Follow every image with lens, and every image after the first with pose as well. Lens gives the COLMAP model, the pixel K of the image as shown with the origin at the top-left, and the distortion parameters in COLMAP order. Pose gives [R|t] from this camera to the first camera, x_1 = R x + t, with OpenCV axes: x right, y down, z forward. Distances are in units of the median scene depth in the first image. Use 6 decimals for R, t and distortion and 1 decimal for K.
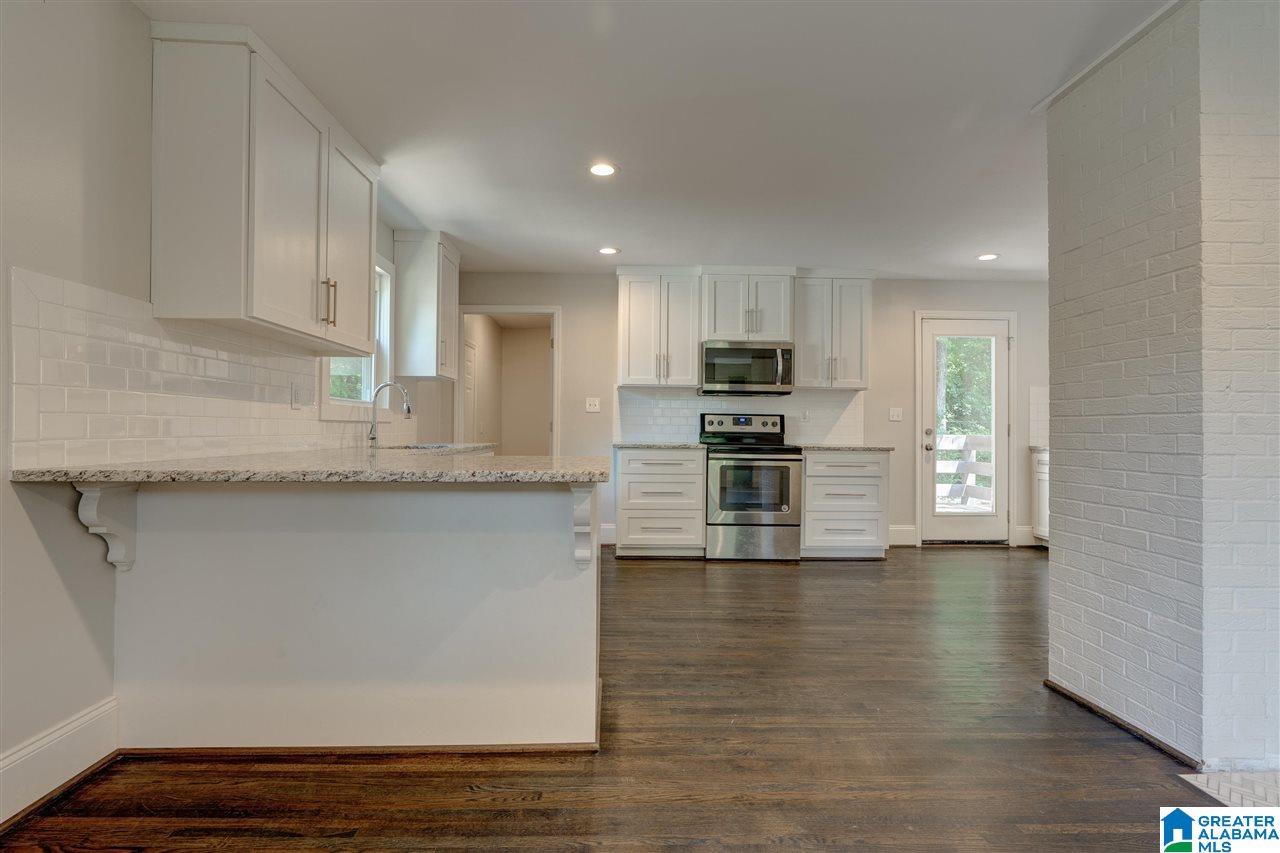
lens RADIAL K [[630.8, 0, 640.4], [0, 630.8, 423.6], [0, 0, 1]] dist [-0.000987, 0.001167]
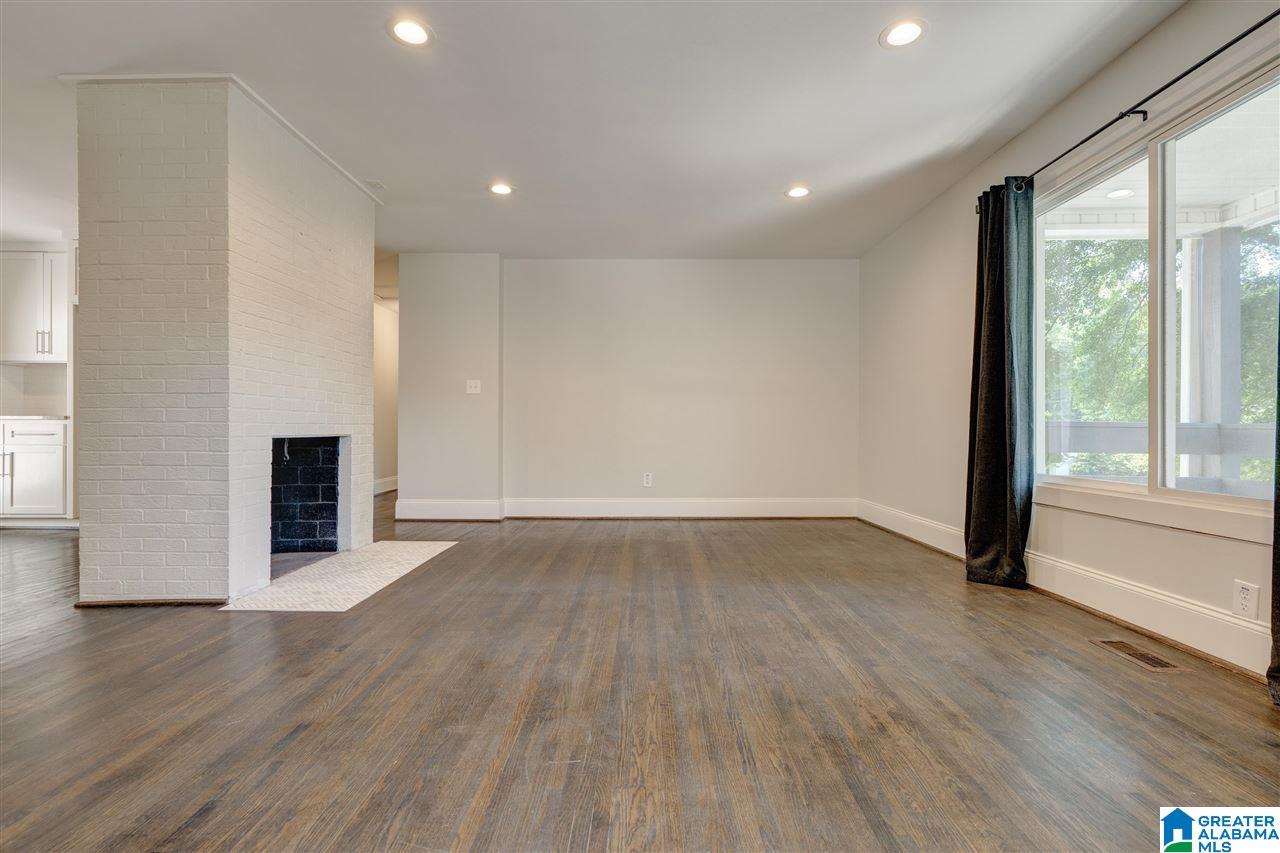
lens RADIAL K [[580.2, 0, 640.0], [0, 580.2, 426.5], [0, 0, 1]] dist [-0.002649, -0.000164]
pose [[0.035798, -0.004104, 0.999351, -0.165926], [-0.008199, 0.999957, 0.004401, 0.042802], [-0.999325, -0.008351, 0.035763, -0.008391]]
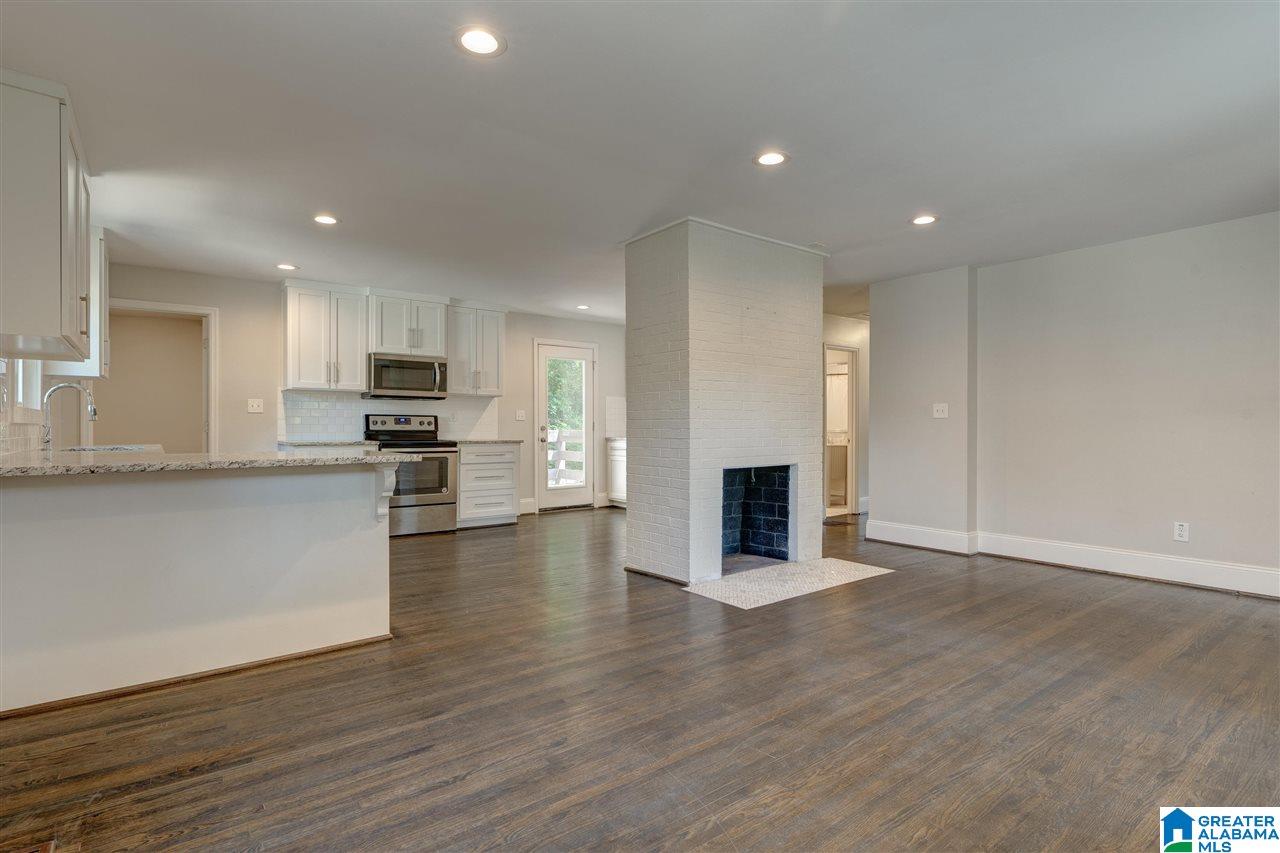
lens RADIAL K [[630.8, 0, 640.4], [0, 630.8, 423.6], [0, 0, 1]] dist [-0.000987, 0.001167]
pose [[0.806502, -0.005291, 0.591208, -0.189059], [0.001939, 0.999978, 0.006305, -0.005757], [-0.591228, -0.003938, 0.806495, -0.233501]]
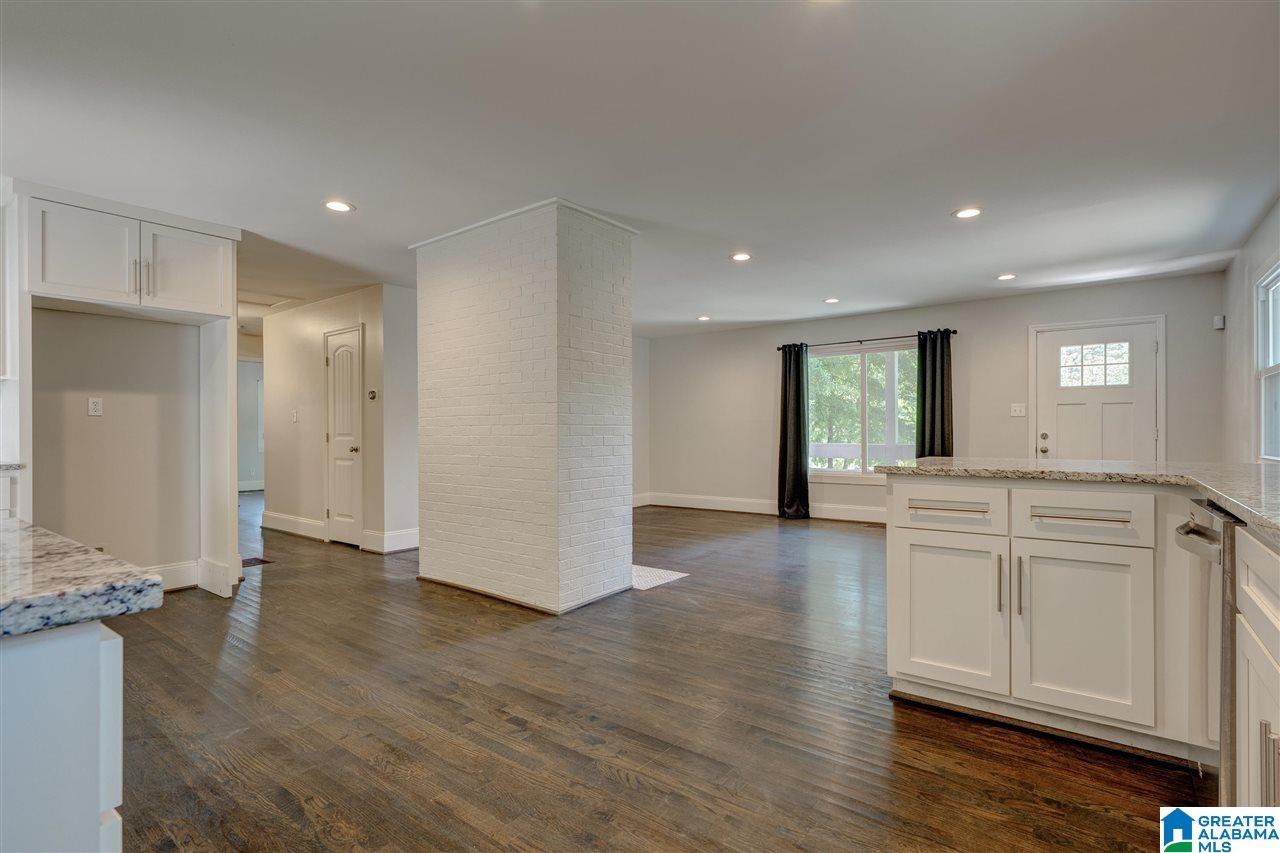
lens RADIAL K [[617.2, 0, 640.0], [0, 617.2, 426.5], [0, 0, 1]] dist [-0.001326, 0.000109]
pose [[-0.775624, -0.002531, 0.631190, -0.183264], [-0.007915, 0.999952, -0.005716, -0.001303], [-0.631145, -0.009429, -0.775608, 0.986126]]
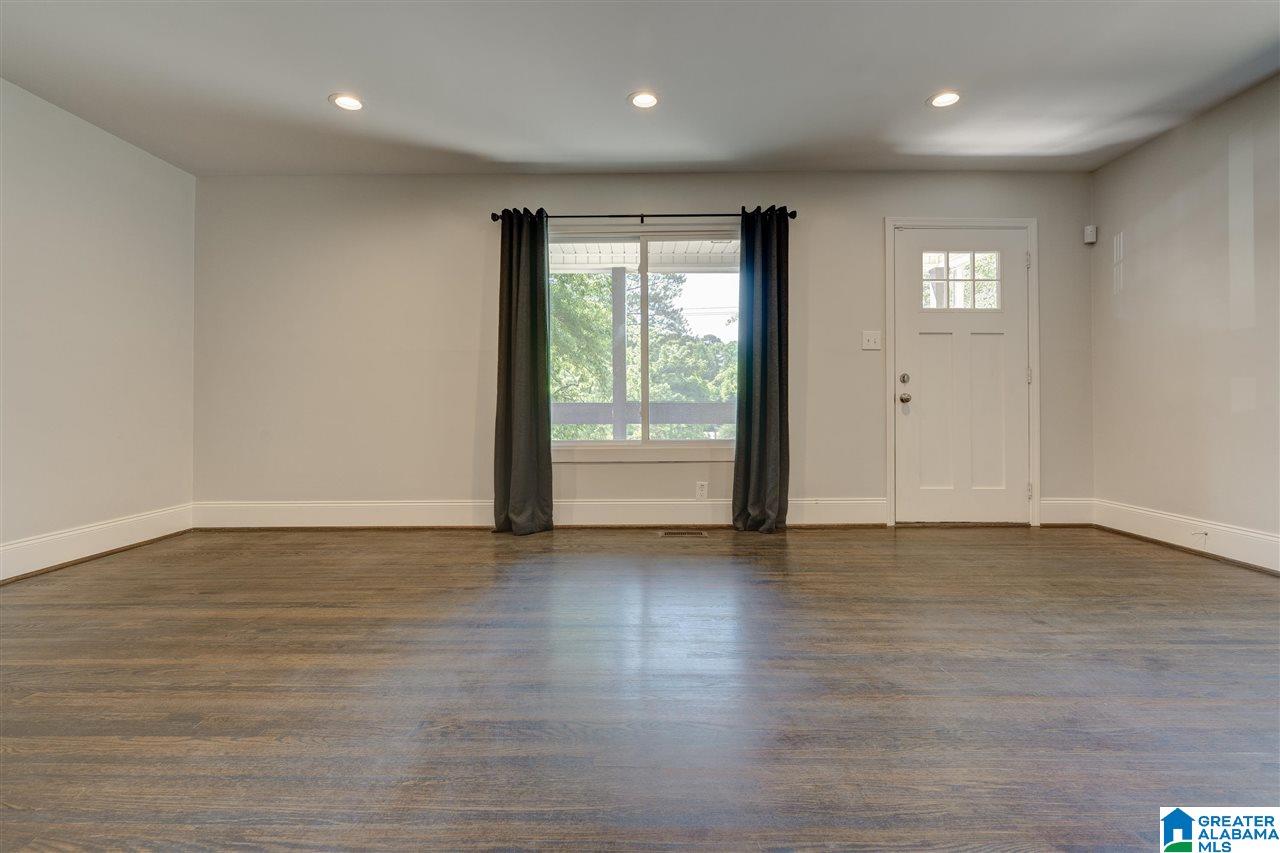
lens RADIAL K [[594.1, 0, 645.3], [0, 594.1, 401.6], [0, 0, 1]] dist [-0.001401, 0.000403]
pose [[-0.999497, -0.007578, 0.030809, 0.270874], [-0.008090, 0.999831, -0.016514, 0.049432], [-0.030679, -0.016755, -0.999389, 0.389773]]
